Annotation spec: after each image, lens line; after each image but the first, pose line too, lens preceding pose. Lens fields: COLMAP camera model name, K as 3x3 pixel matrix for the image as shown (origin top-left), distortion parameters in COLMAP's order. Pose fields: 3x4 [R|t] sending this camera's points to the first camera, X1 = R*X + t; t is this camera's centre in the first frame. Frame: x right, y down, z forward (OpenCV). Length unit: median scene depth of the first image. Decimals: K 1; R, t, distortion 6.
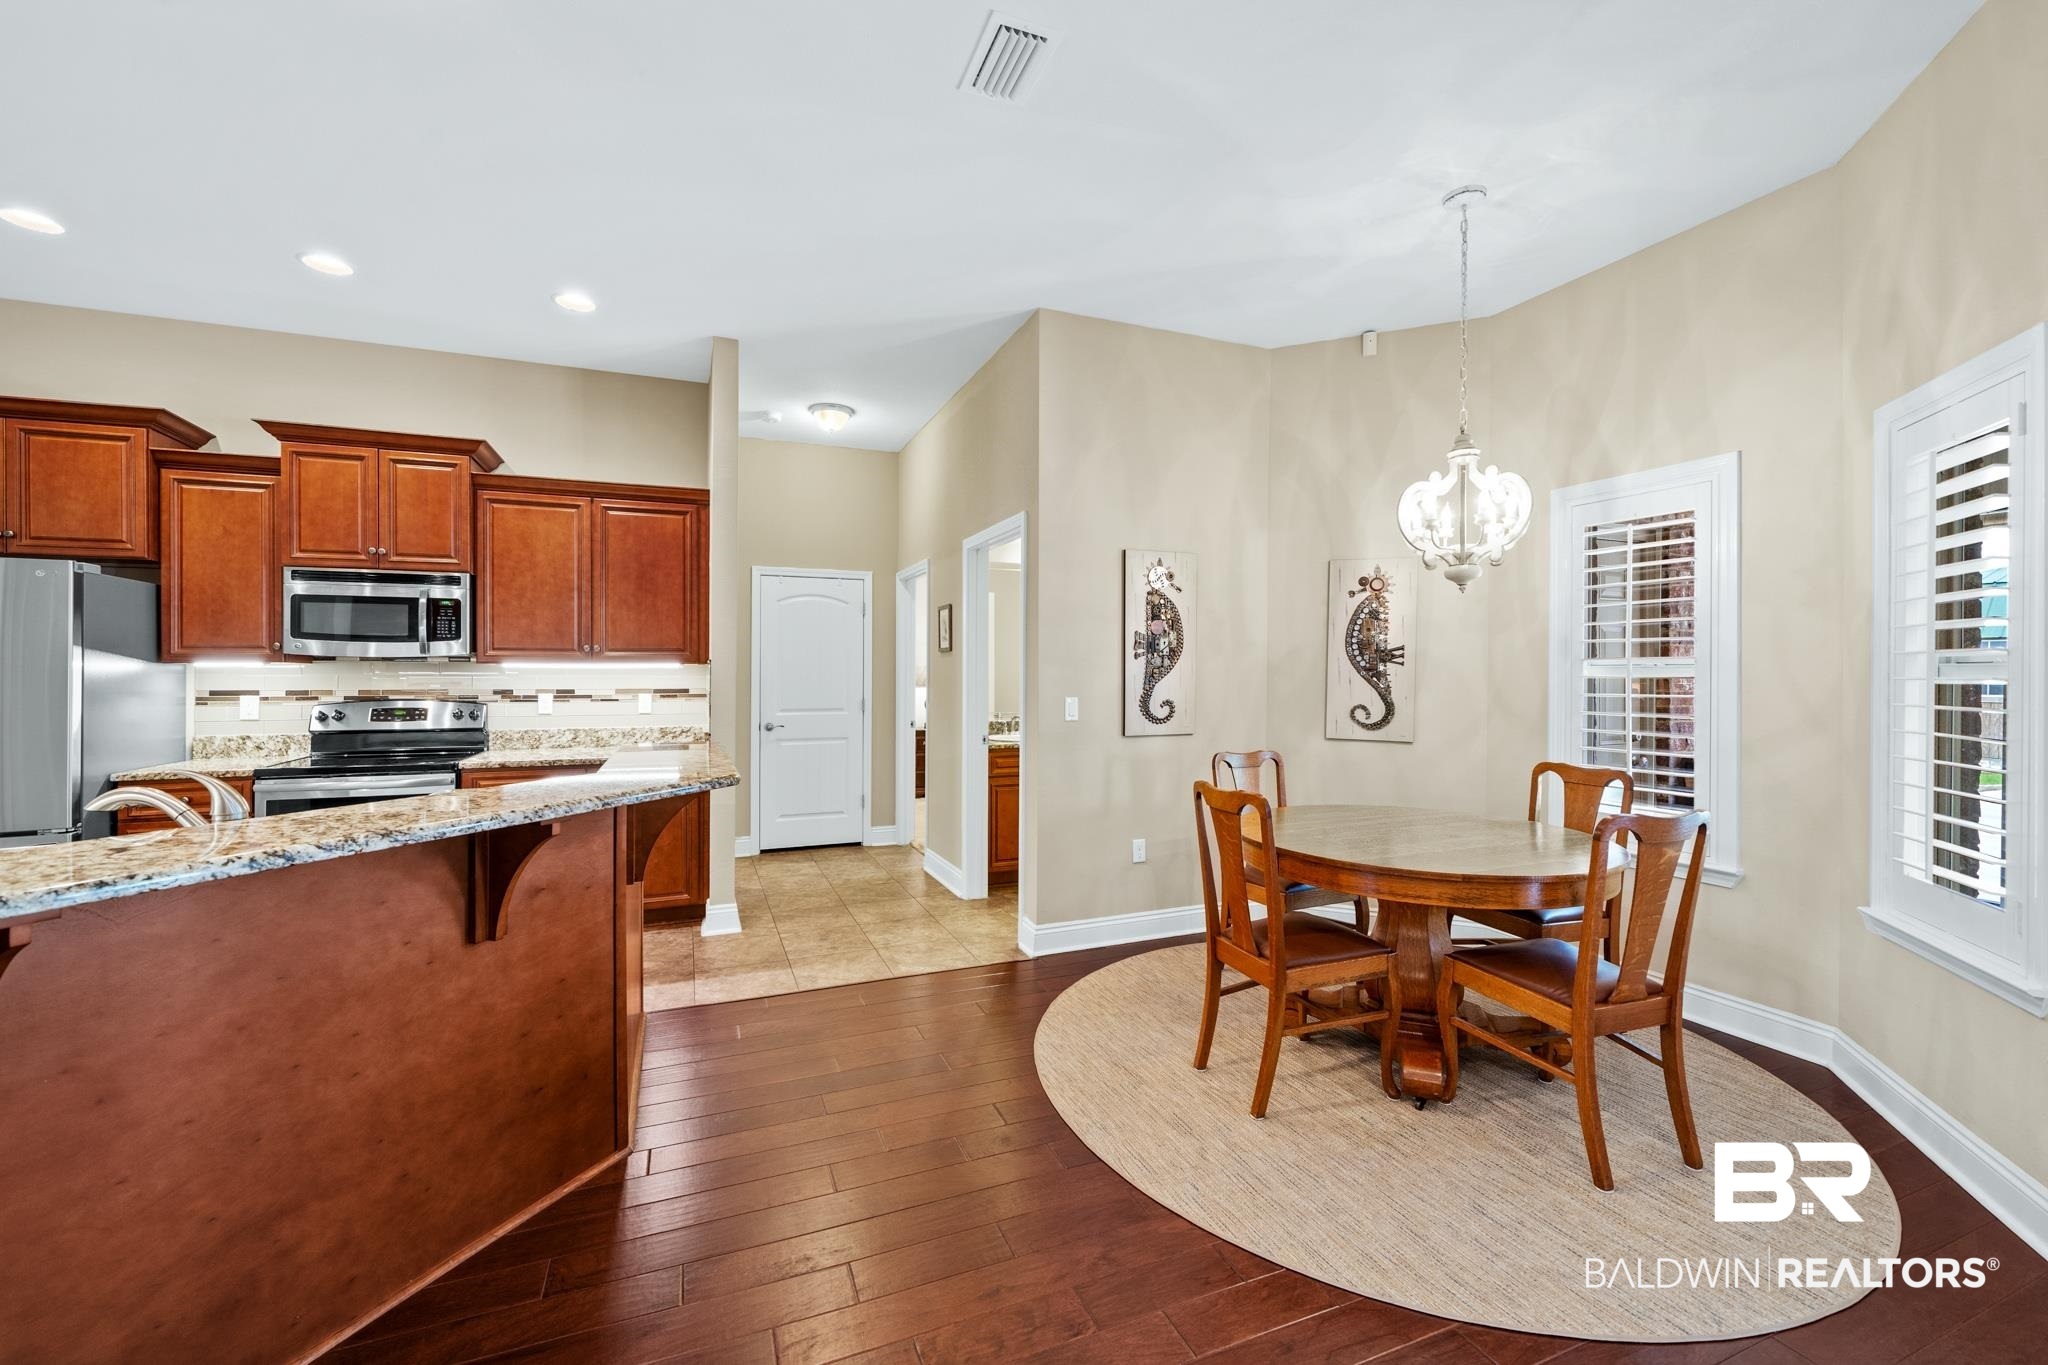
lens RADIAL K [[835.3, 0, 1013.9], [0, 835.3, 677.3], [0, 0, 1]] dist [-0.002868, 0.000029]
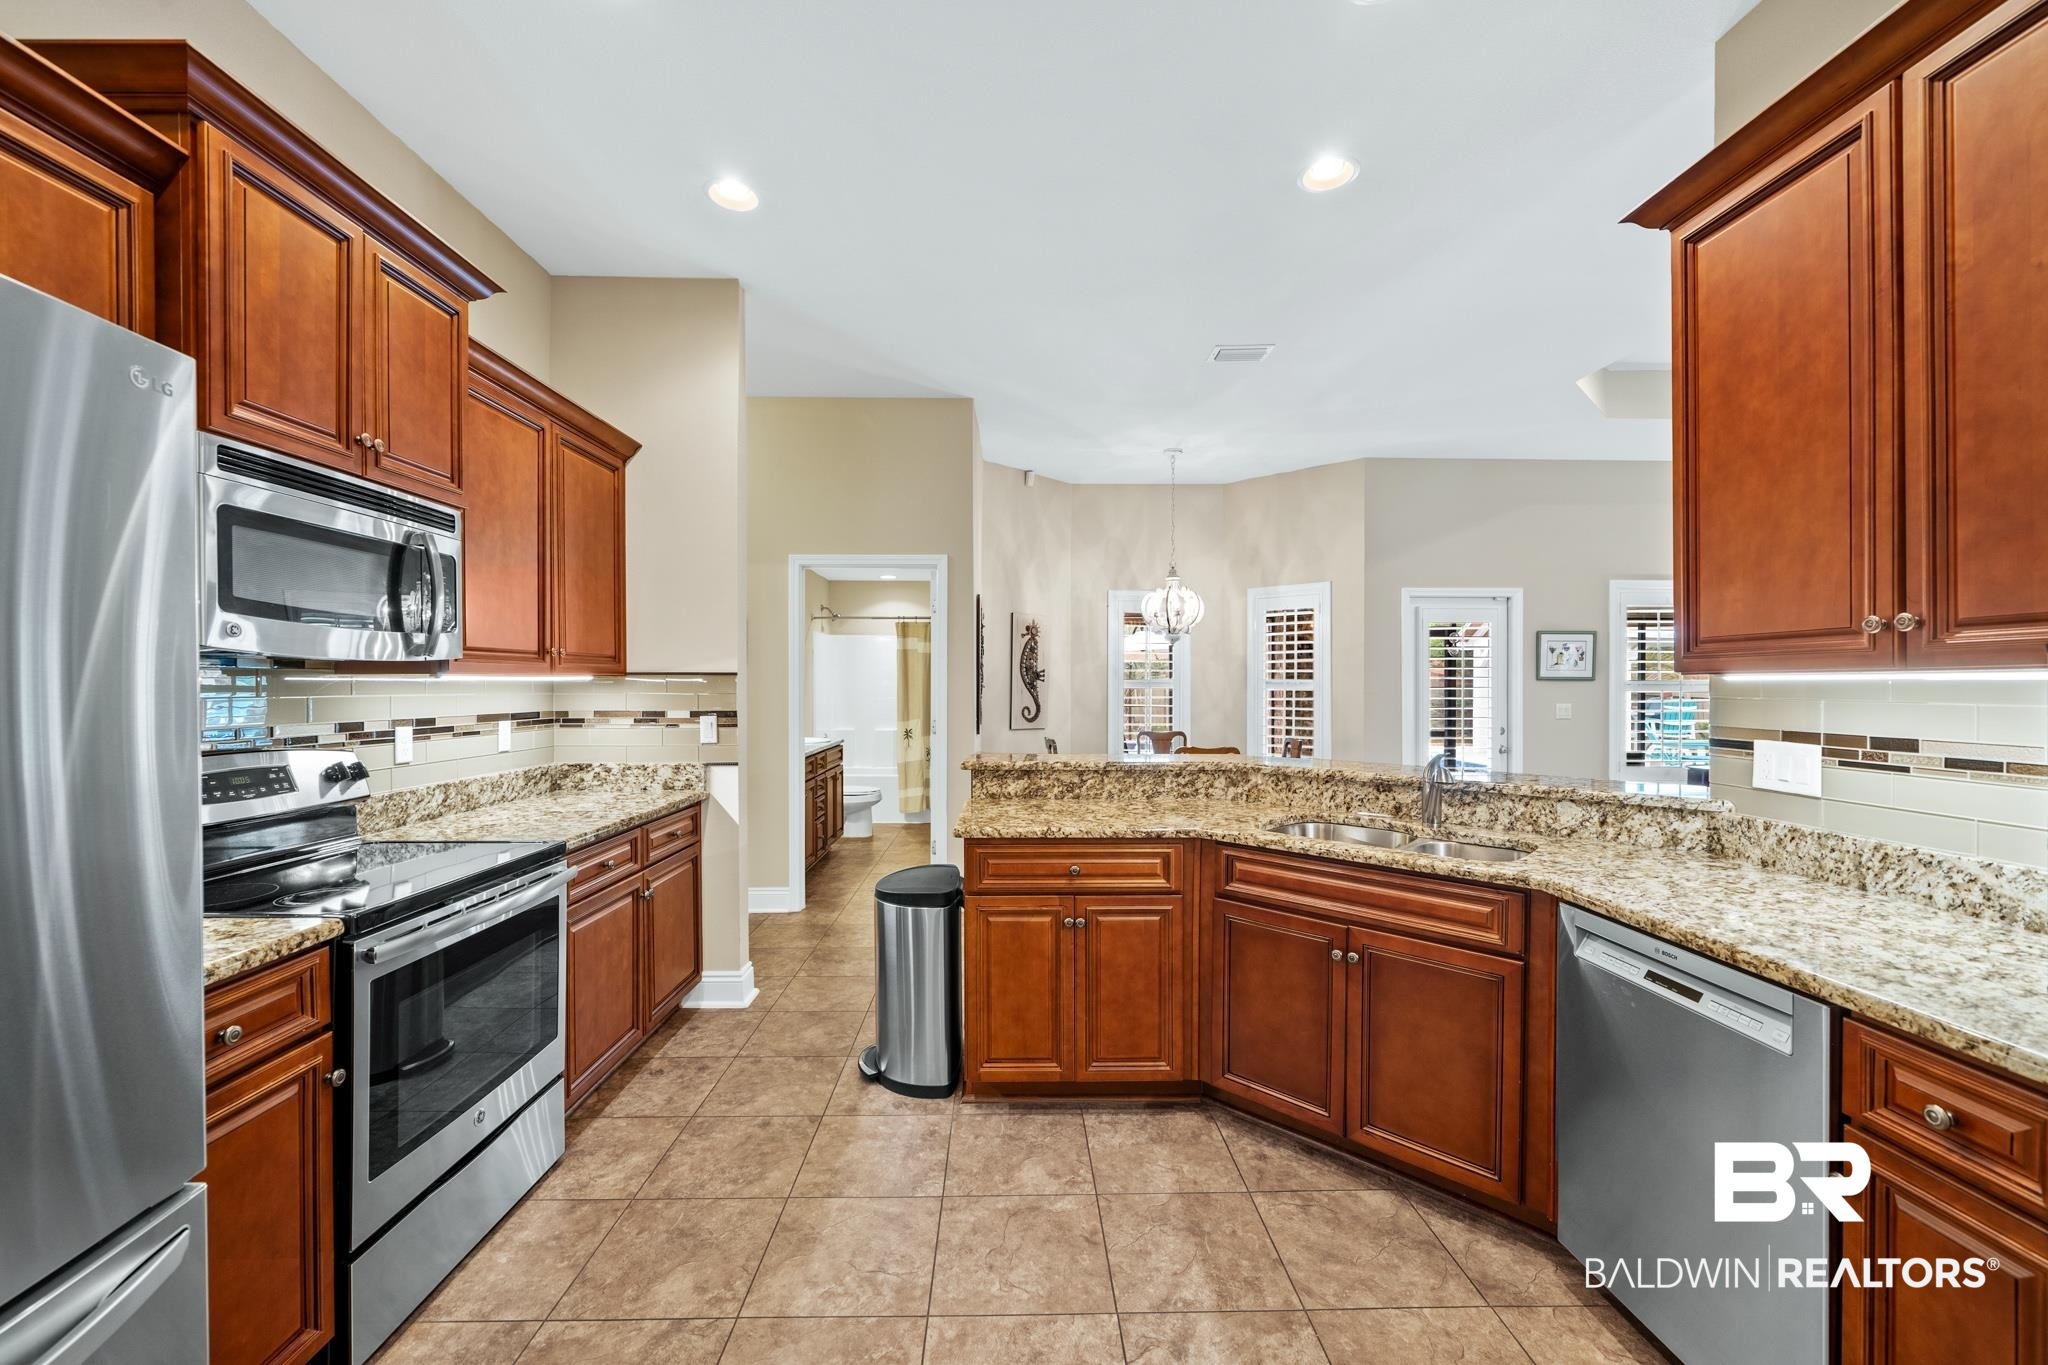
lens RADIAL K [[835.3, 0, 1034.3], [0, 835.3, 686.2], [0, 0, 1]] dist [-0.002868, 0.000029]
pose [[0.336803, -0.002473, 0.941572, -1.066006], [0.003051, 0.999994, 0.001535, -0.008252], [-0.941570, 0.002355, 0.336808, 0.460328]]
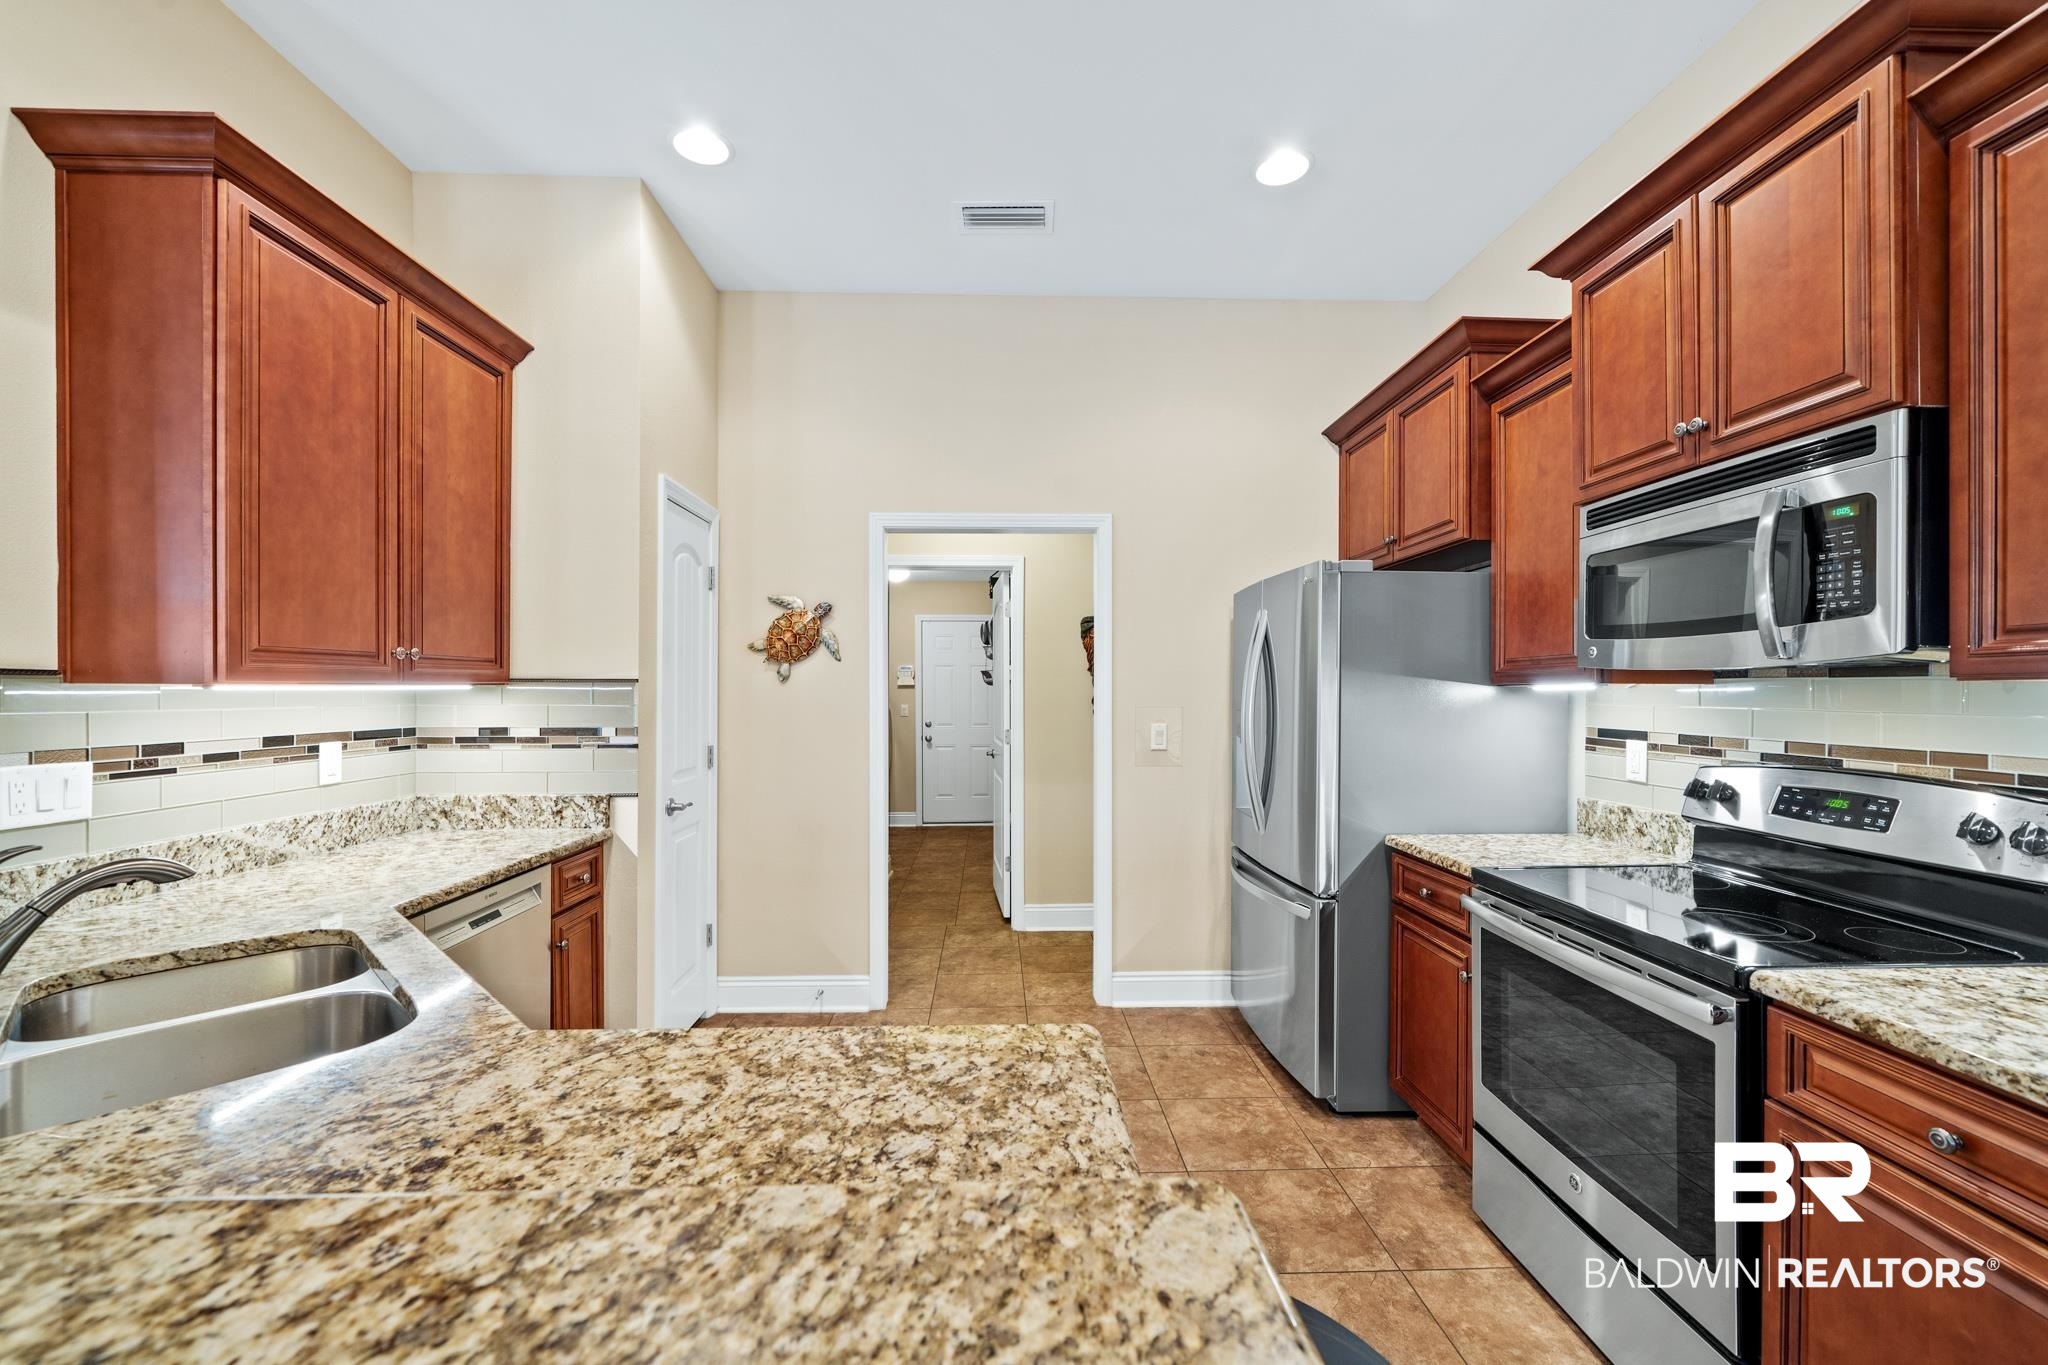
lens RADIAL K [[835.3, 0, 1025.3], [0, 835.3, 686.3], [0, 0, 1]] dist [-0.002868, 0.000029]
pose [[-0.340705, -0.005060, -0.940157, -0.227482], [-0.004146, 0.999984, -0.003879, -0.011685], [0.940161, 0.002577, -0.340721, 0.803146]]
